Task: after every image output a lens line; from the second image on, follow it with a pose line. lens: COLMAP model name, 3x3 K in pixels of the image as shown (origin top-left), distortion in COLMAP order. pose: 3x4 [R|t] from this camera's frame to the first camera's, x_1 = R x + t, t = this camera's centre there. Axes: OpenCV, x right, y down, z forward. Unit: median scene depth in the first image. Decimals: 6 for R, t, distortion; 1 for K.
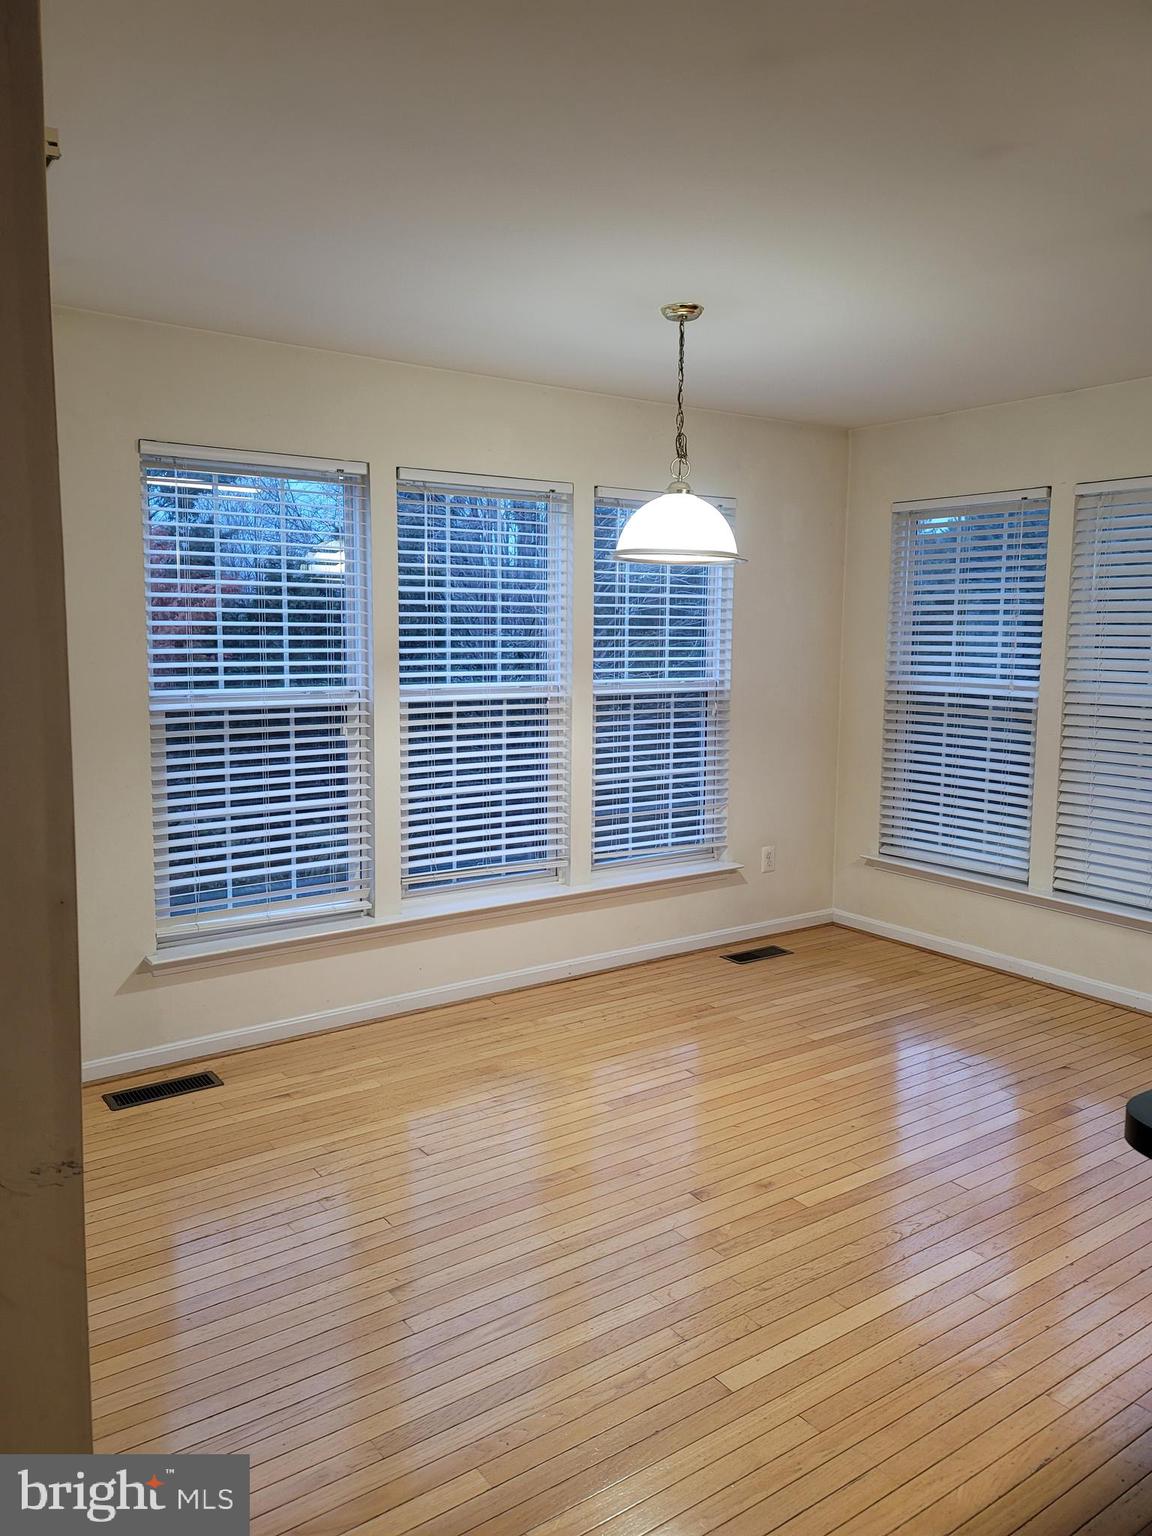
lens RADIAL K [[1122.2, 0, 586.0], [0, 1122.2, 767.0], [0, 0, 1]] dist [0.070593, -0.047166]
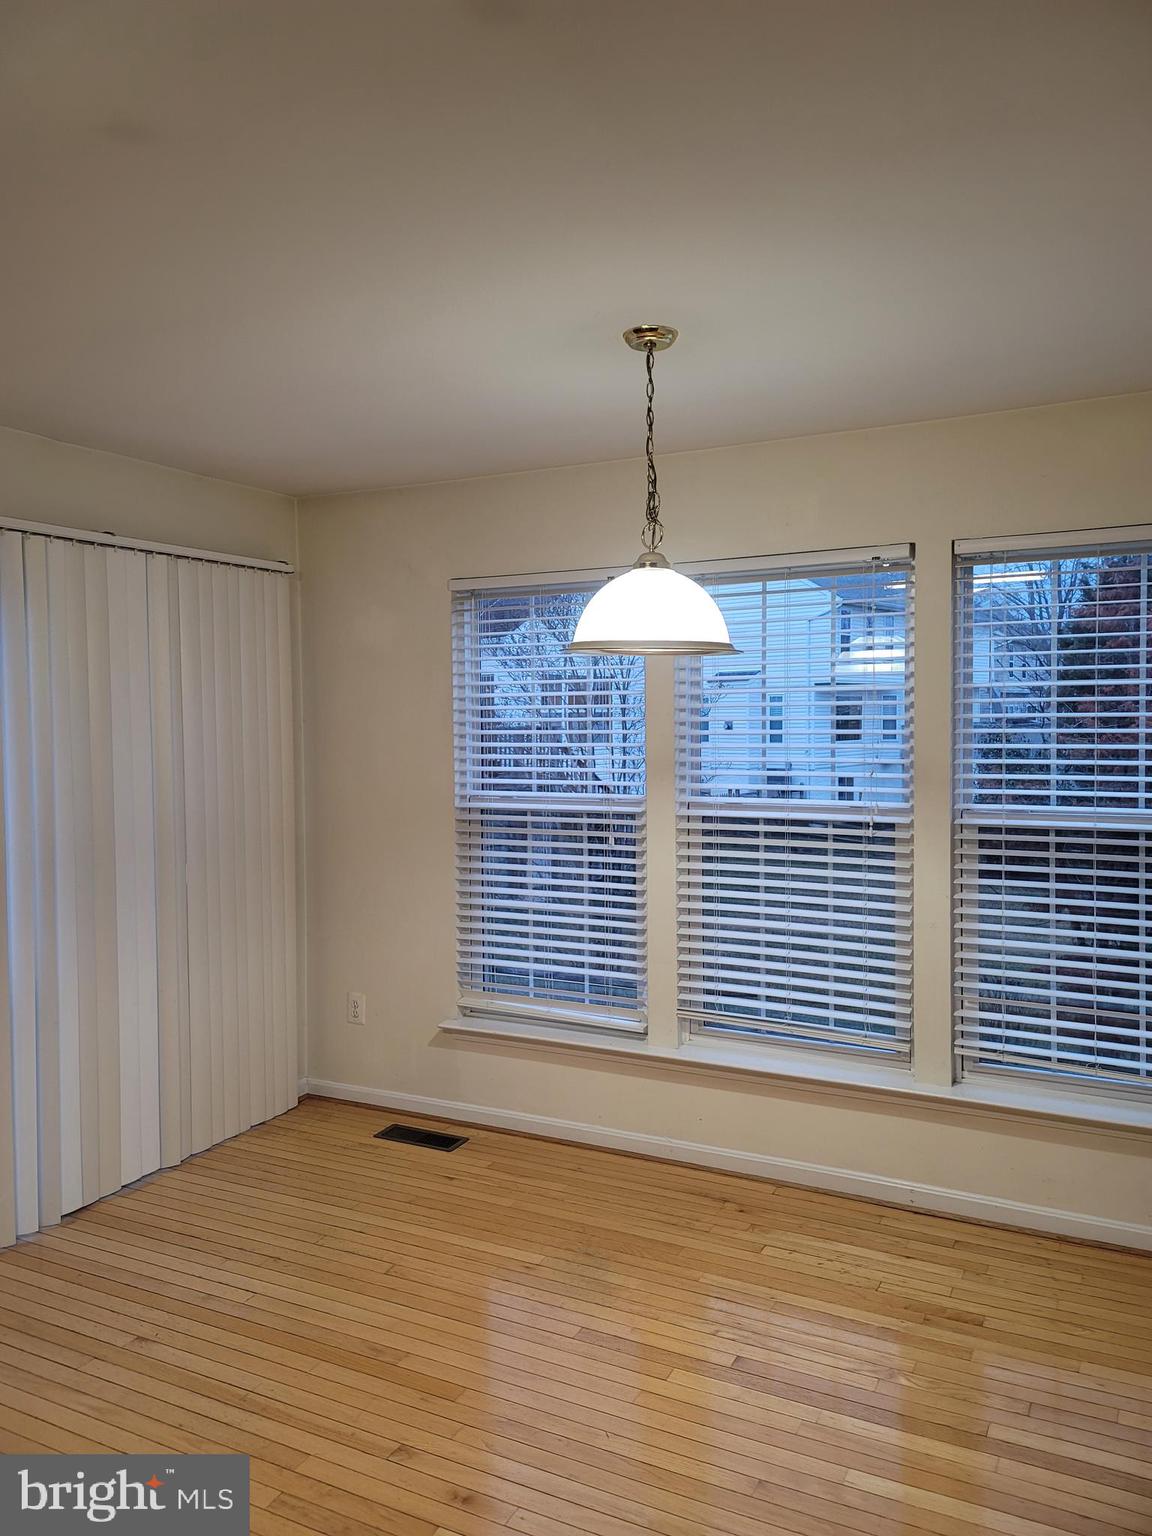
lens RADIAL K [[1122.2, 0, 582.1], [0, 1122.2, 773.8], [0, 0, 1]] dist [0.070593, -0.047166]
pose [[0.463523, 0.023077, -0.885784, 0.603888], [-0.107192, 0.993779, -0.030203, -0.053868], [0.879577, 0.108949, 0.463114, 0.495507]]
